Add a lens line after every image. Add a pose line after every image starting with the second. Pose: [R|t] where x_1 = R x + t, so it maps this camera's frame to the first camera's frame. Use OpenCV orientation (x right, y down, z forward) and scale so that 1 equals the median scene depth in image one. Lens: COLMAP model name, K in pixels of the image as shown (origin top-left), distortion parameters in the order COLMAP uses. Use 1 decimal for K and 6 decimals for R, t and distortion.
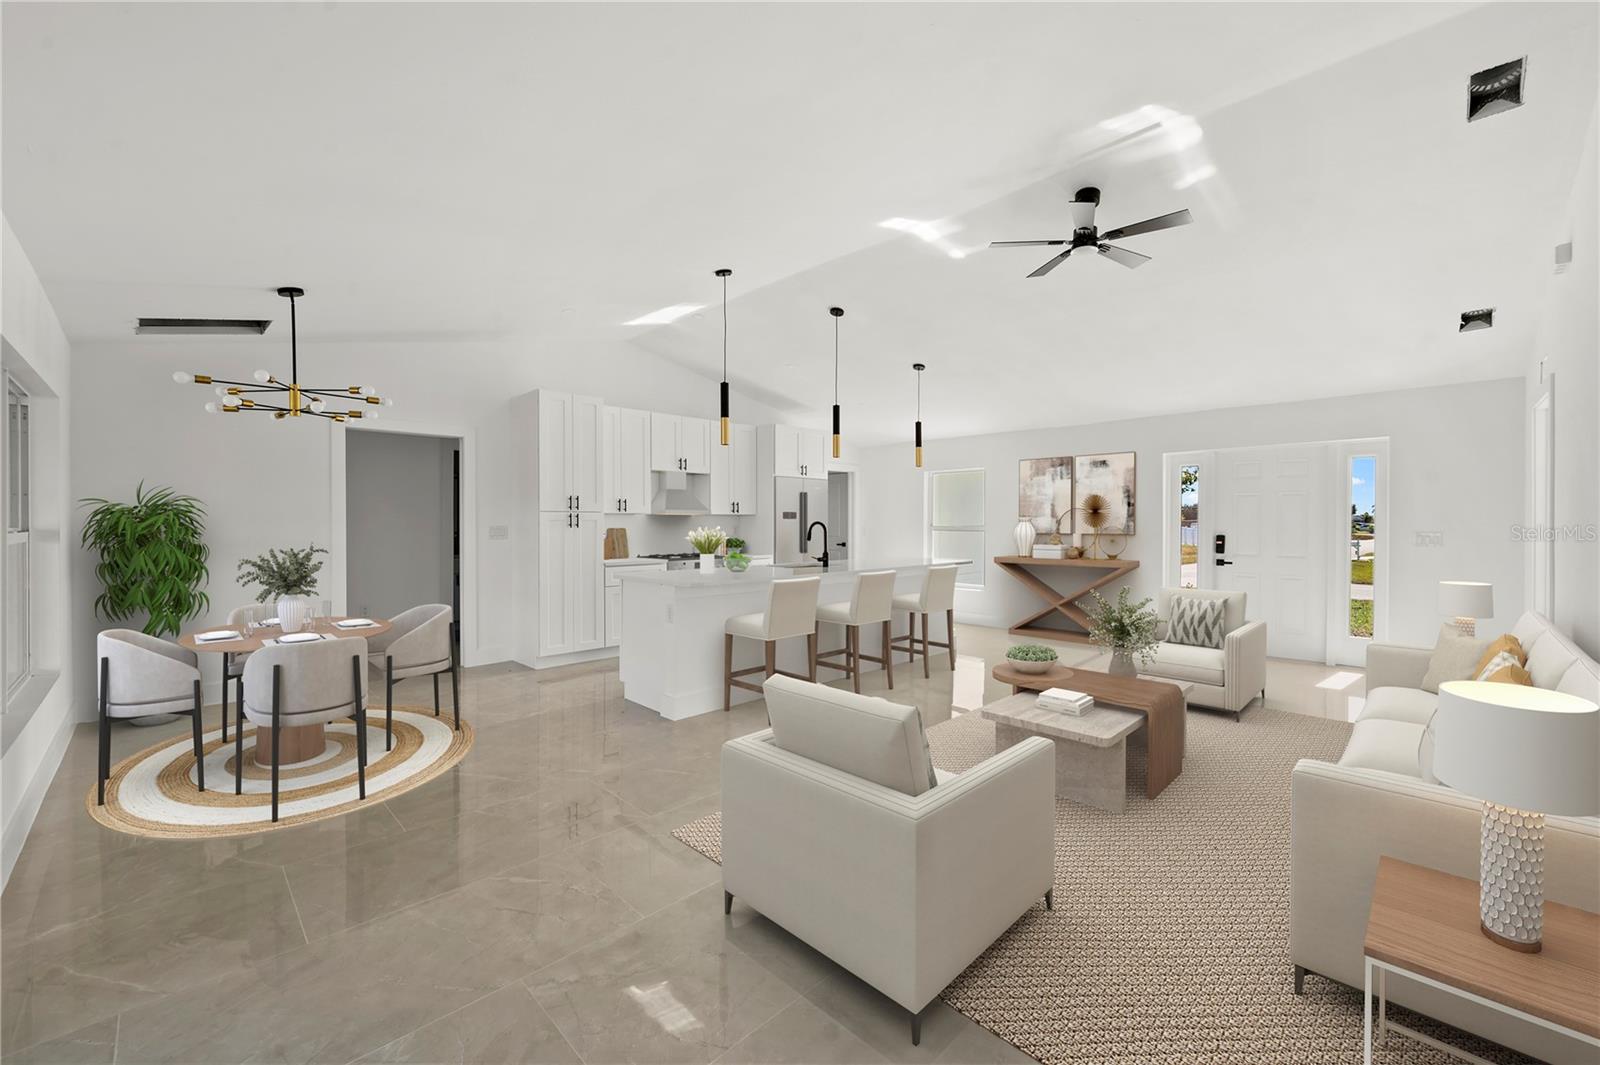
lens RADIAL K [[630.6, 0, 796.7], [0, 630.6, 528.9], [0, 0, 1]] dist [0.000395, 0.000048]
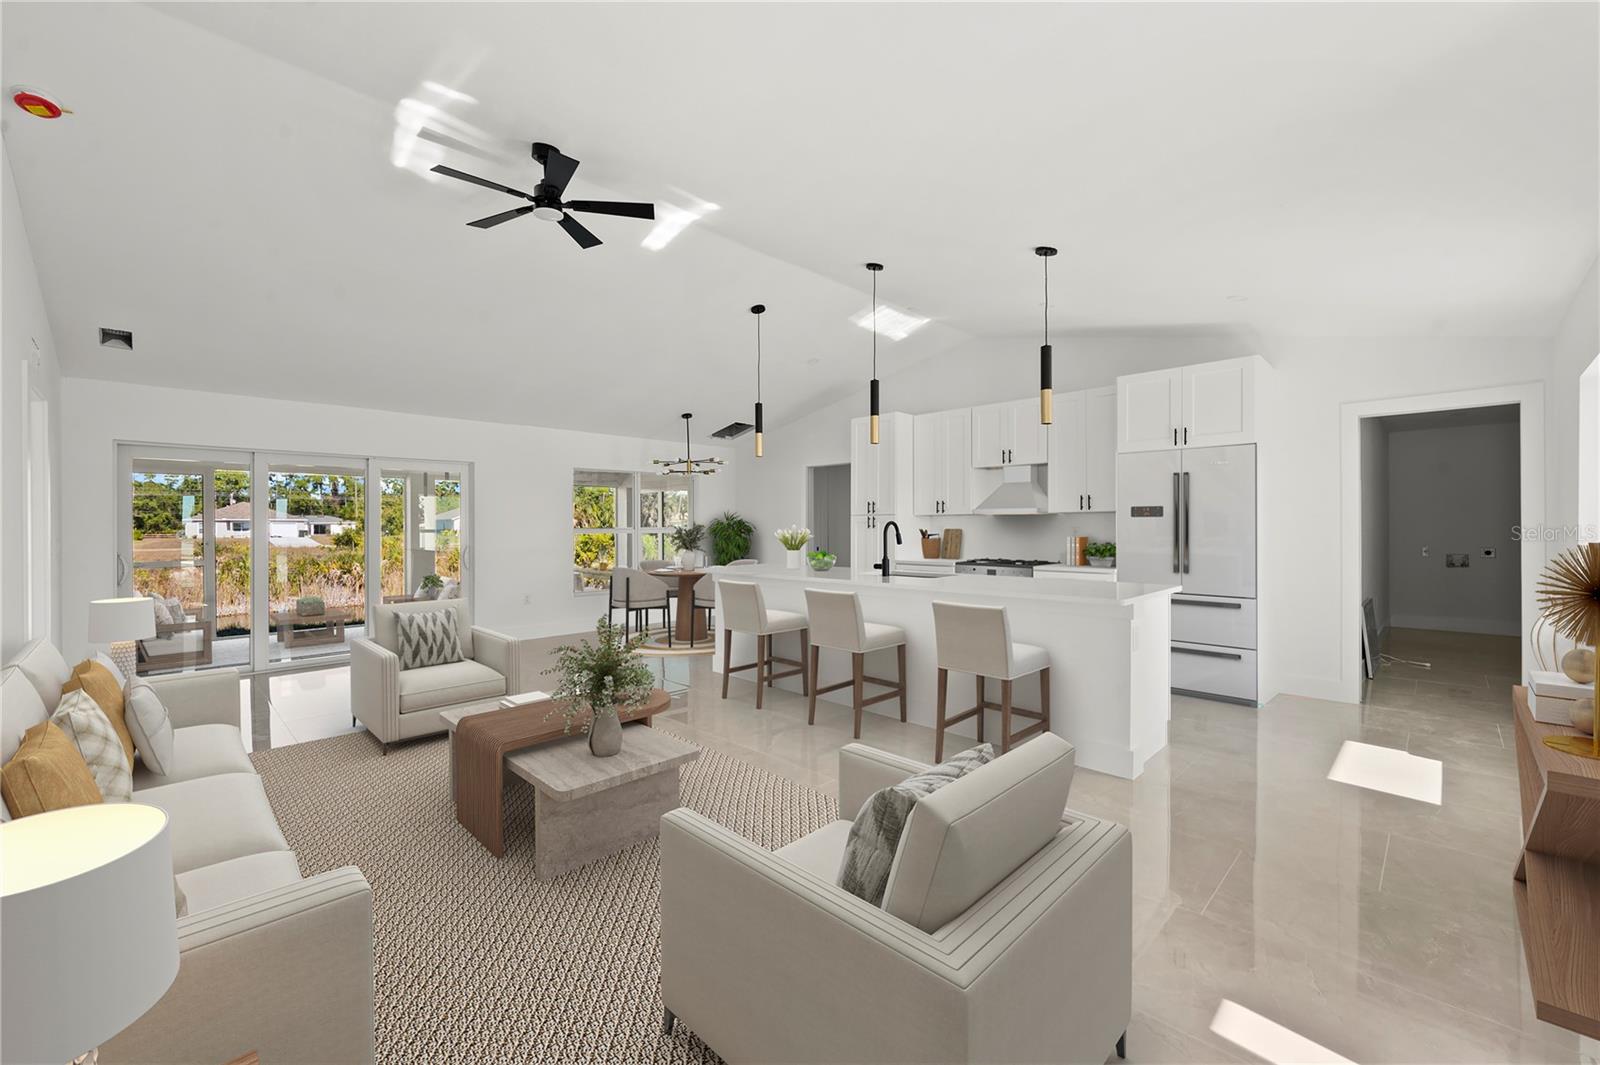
lens RADIAL K [[653.0, 0, 800.0], [0, 653.0, 532.5], [0, 0, 1]] dist [-0.001074, -0.000102]
pose [[0.007088, 0.007177, -0.999949, 0.891931], [-0.010028, 0.999924, 0.007105, -0.001521], [0.999925, 0.009978, 0.007159, 0.874449]]
